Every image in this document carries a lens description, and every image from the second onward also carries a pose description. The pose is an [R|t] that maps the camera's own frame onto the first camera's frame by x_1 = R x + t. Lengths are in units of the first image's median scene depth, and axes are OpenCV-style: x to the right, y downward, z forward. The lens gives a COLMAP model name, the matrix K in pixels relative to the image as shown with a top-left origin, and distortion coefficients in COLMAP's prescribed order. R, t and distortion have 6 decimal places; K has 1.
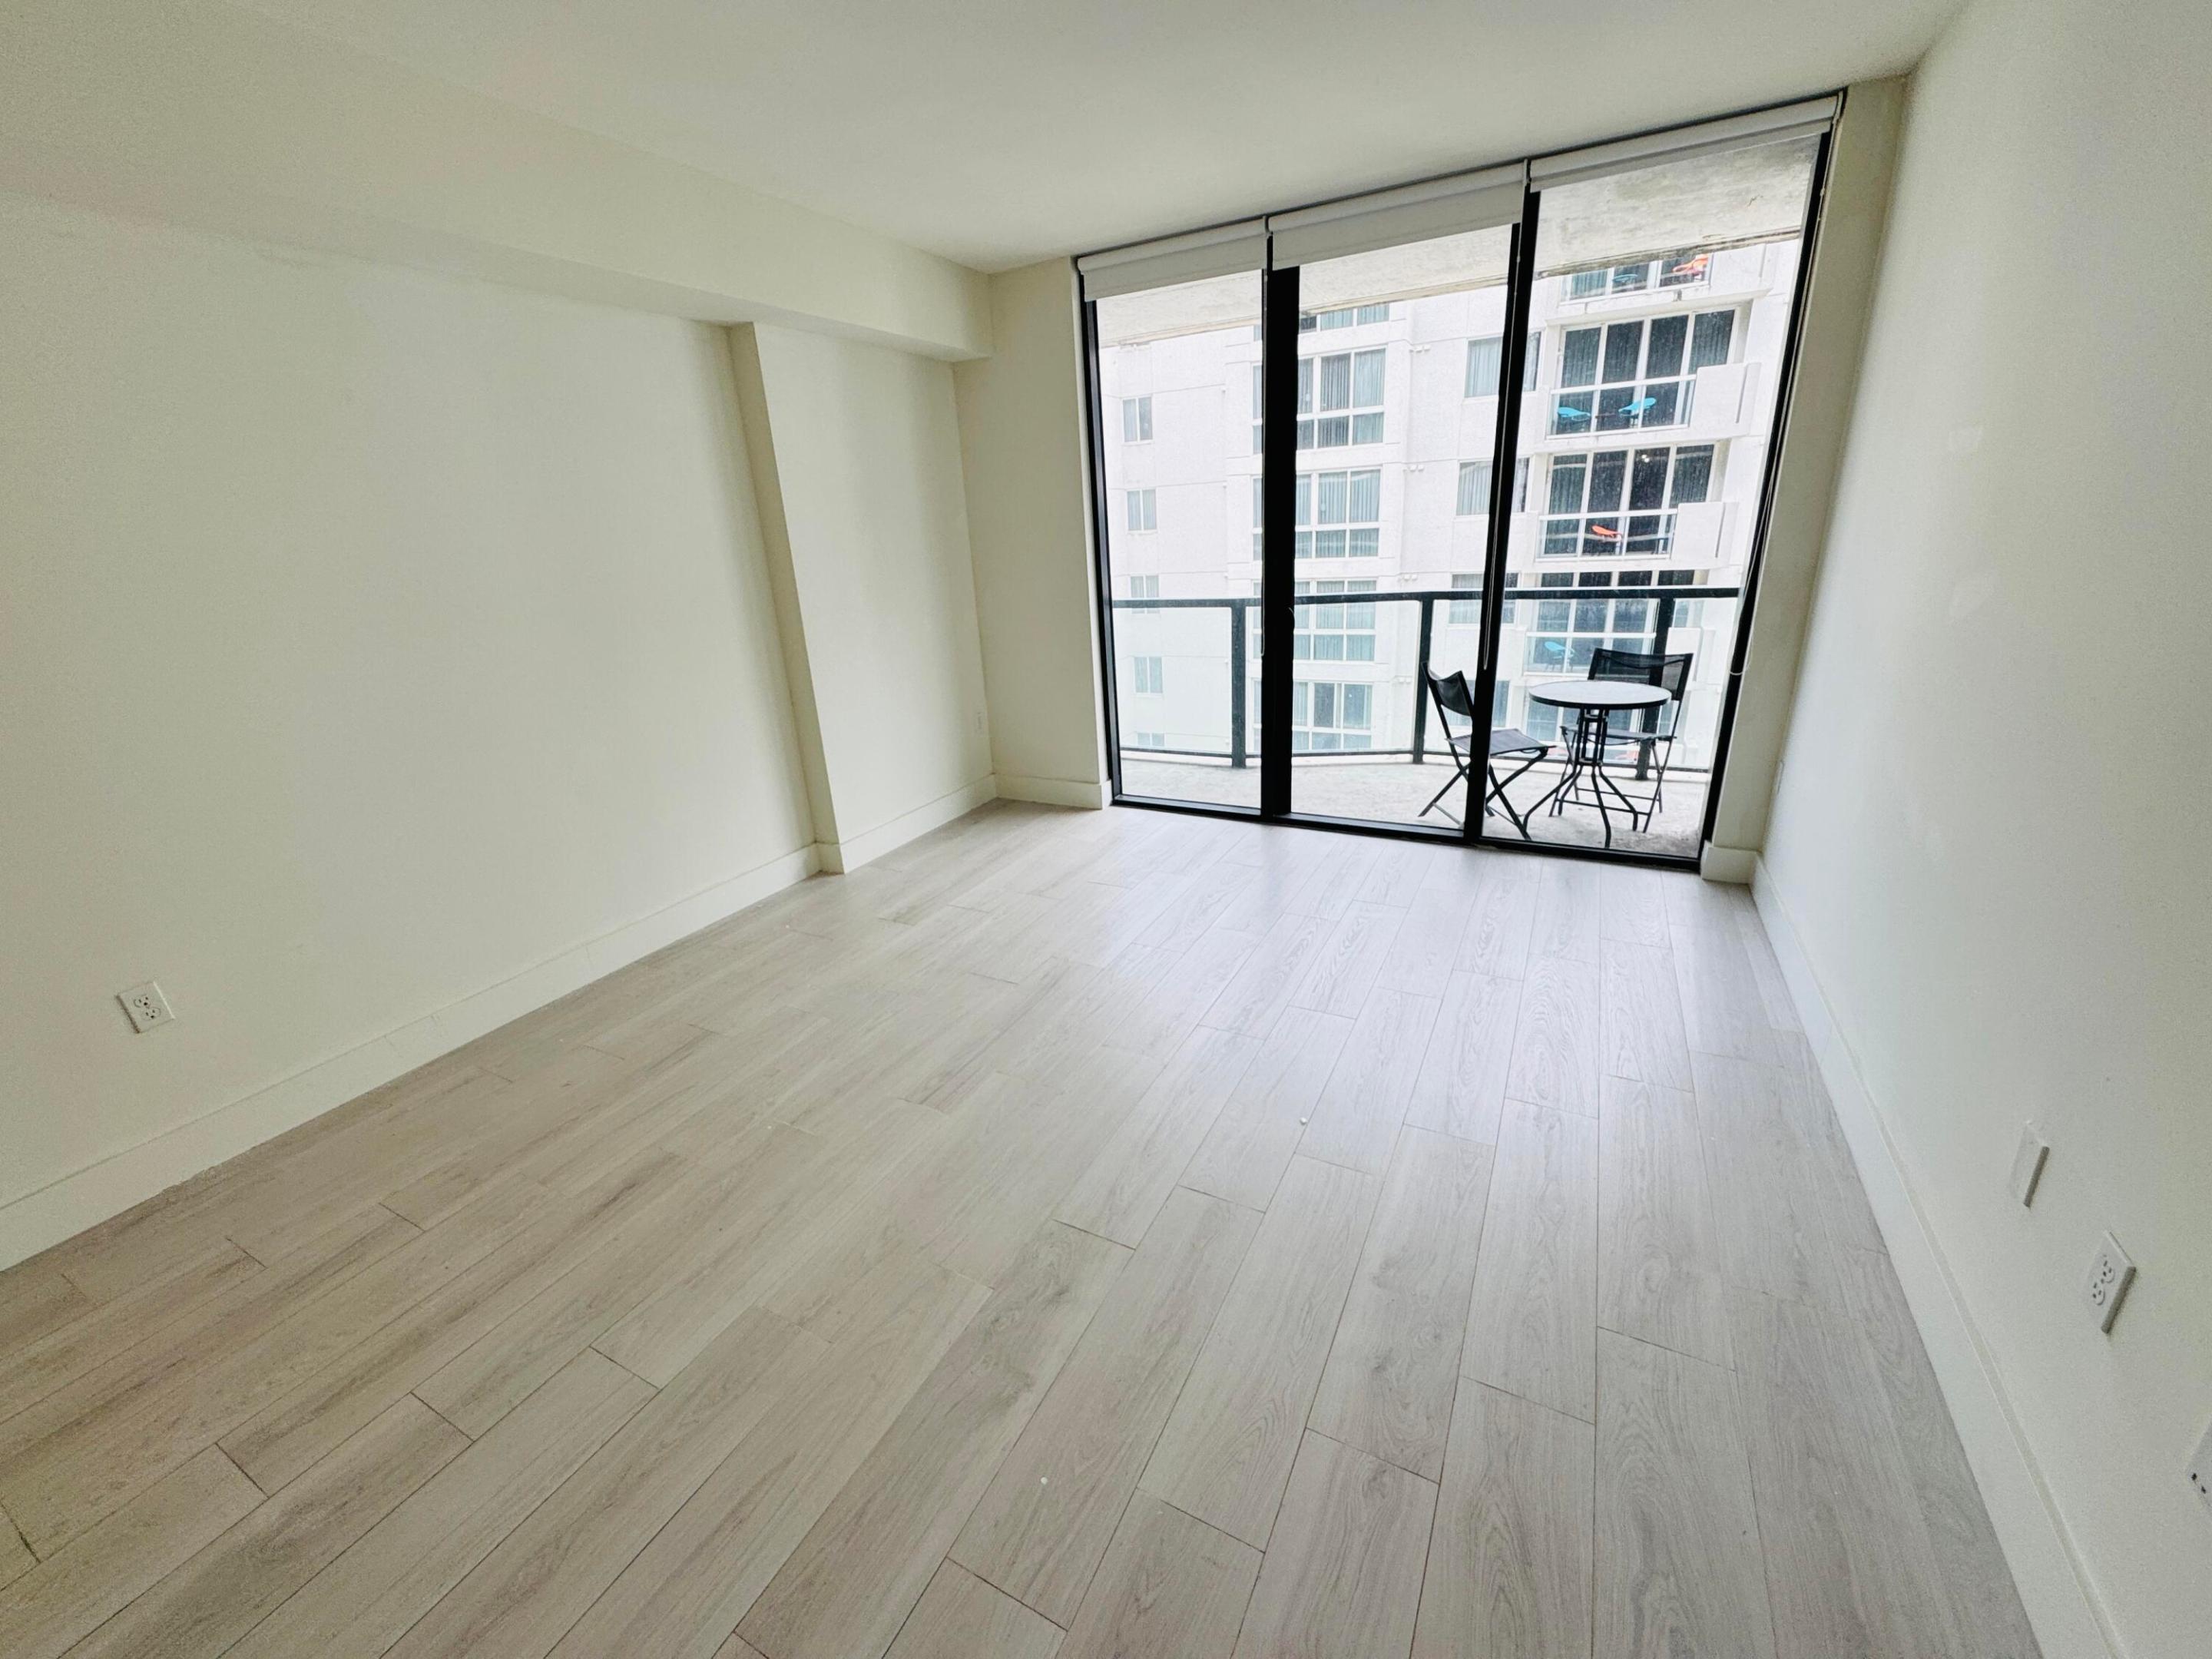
lens RADIAL K [[882.1, 0, 1115.3], [0, 882.1, 824.9], [0, 0, 1]] dist [-0.001917, -0.000011]
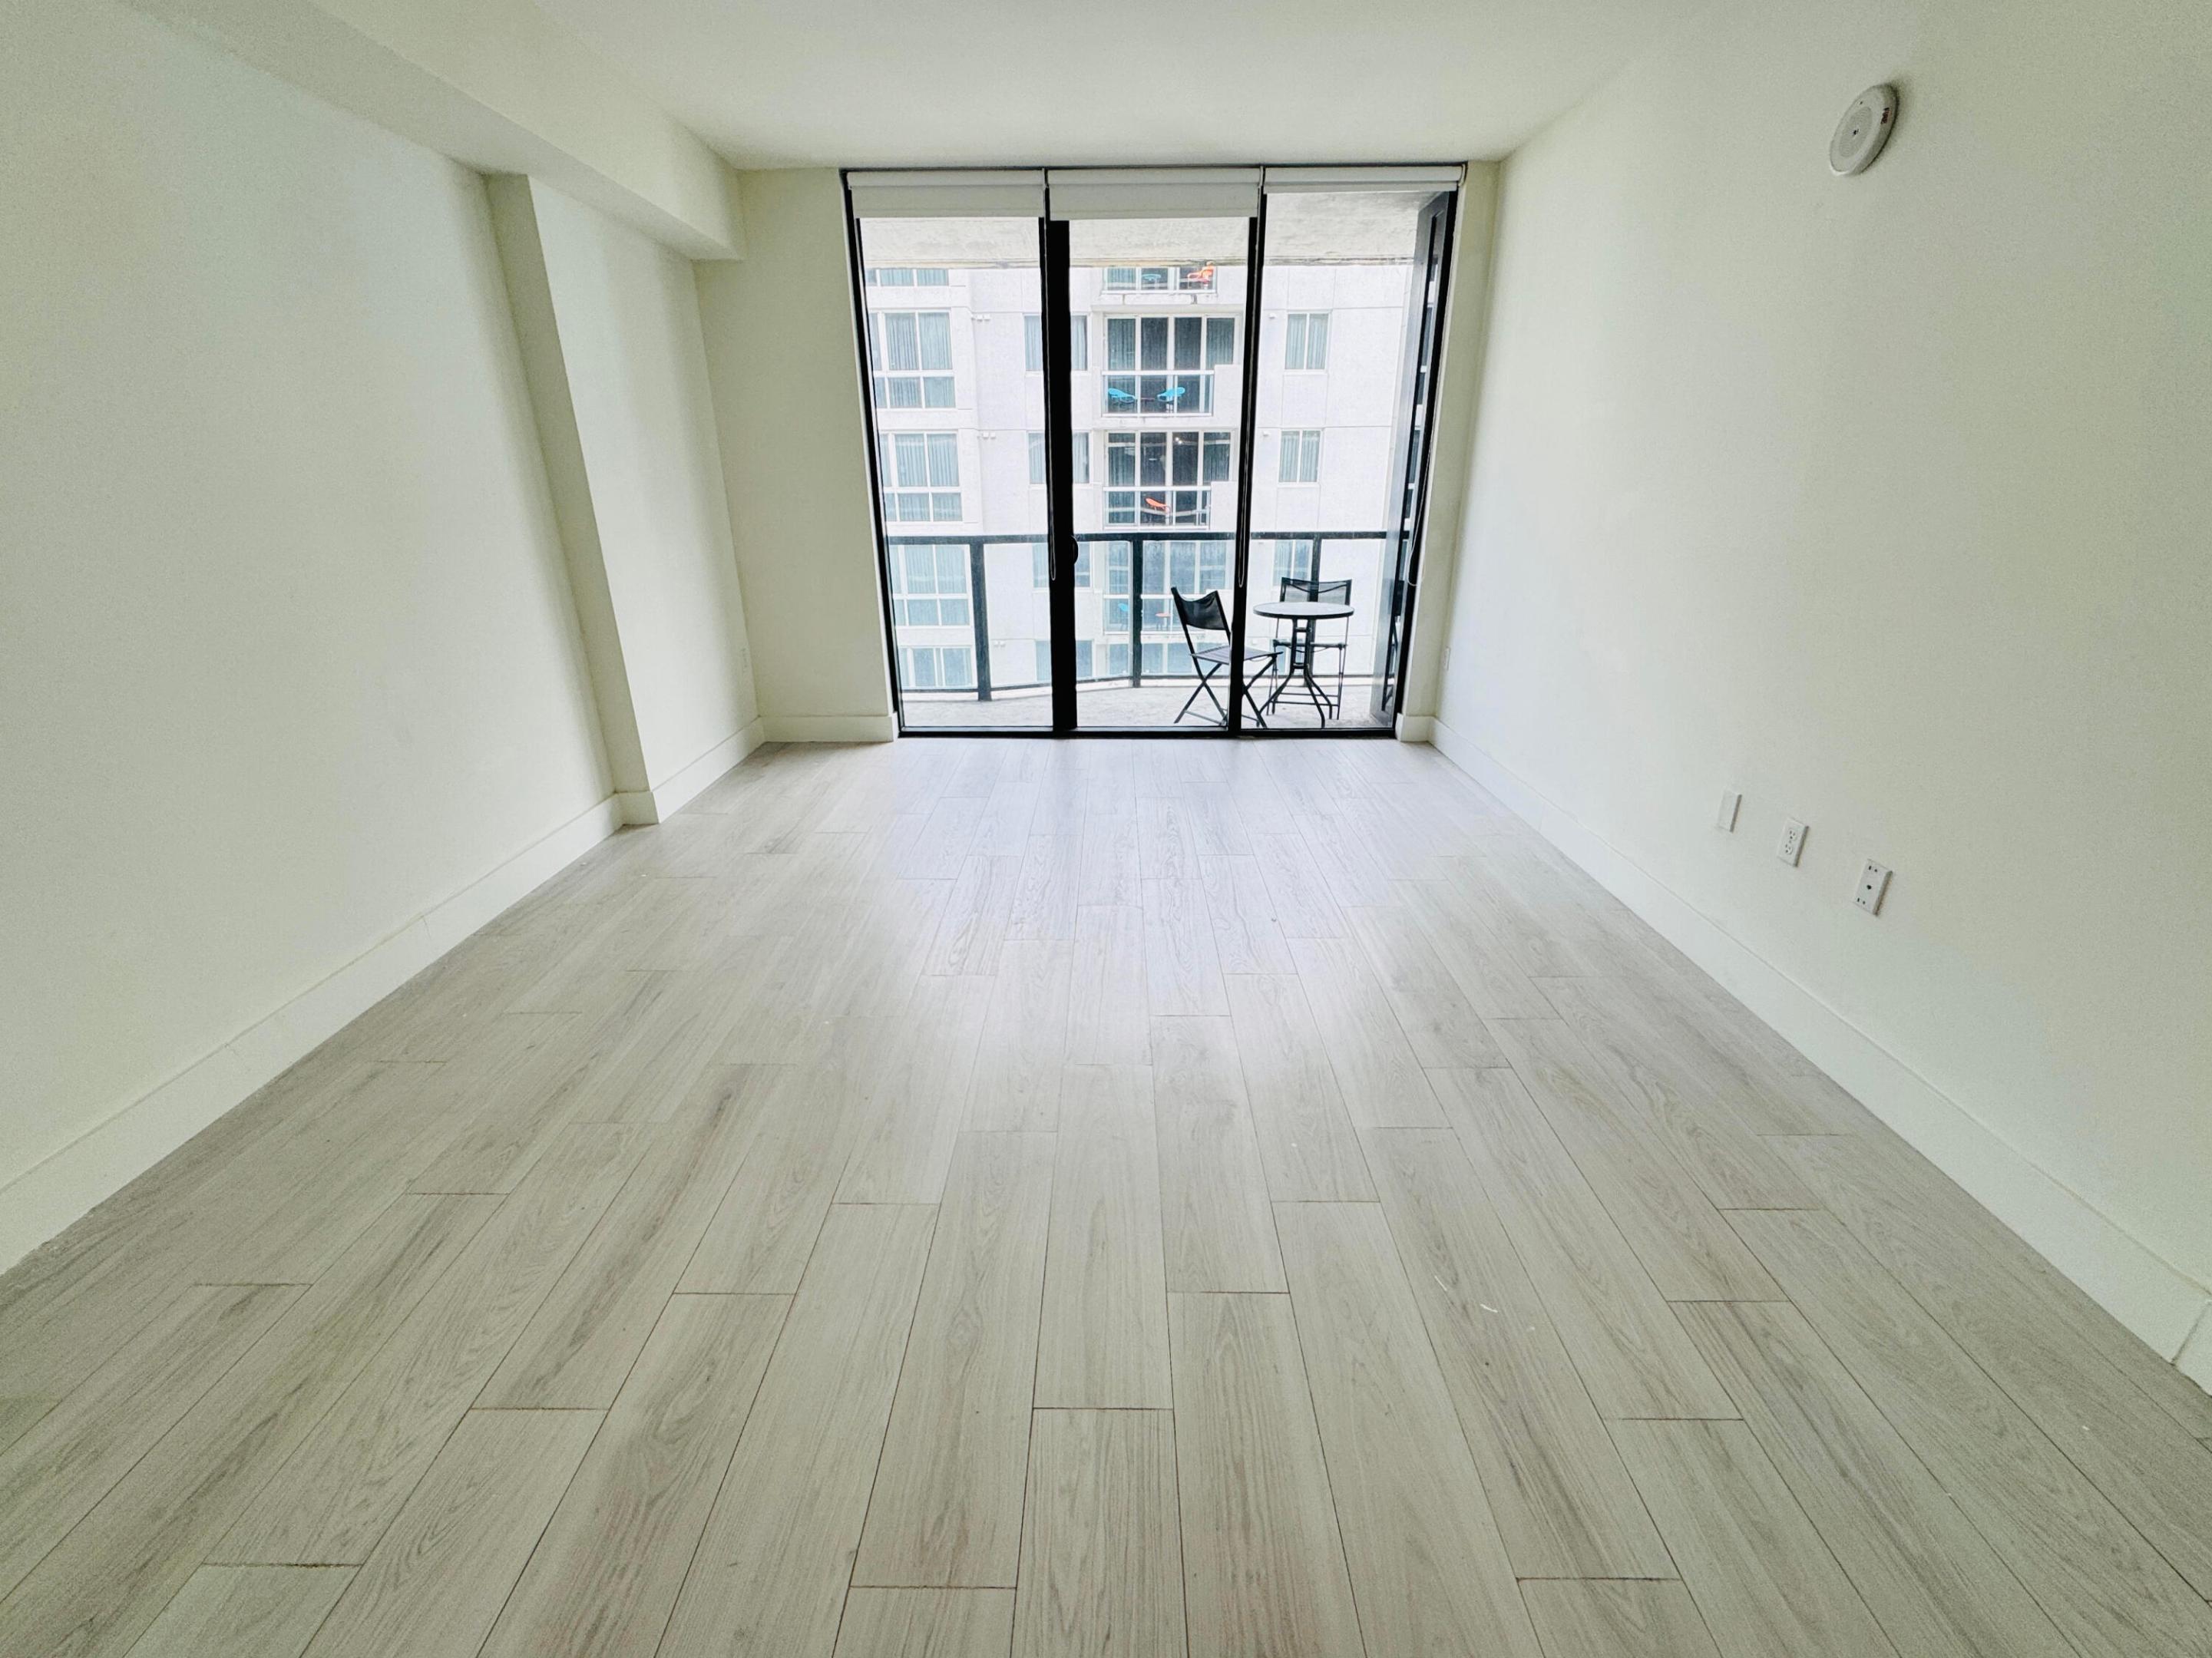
lens RADIAL K [[901.0, 0, 1119.3], [0, 901.0, 821.8], [0, 0, 1]] dist [-0.002214, -0.000081]
pose [[0.886482, -0.120851, 0.446705, -0.291926], [0.111169, 0.992645, 0.047935, 0.059959], [-0.449212, 0.007166, 0.893396, -0.027972]]
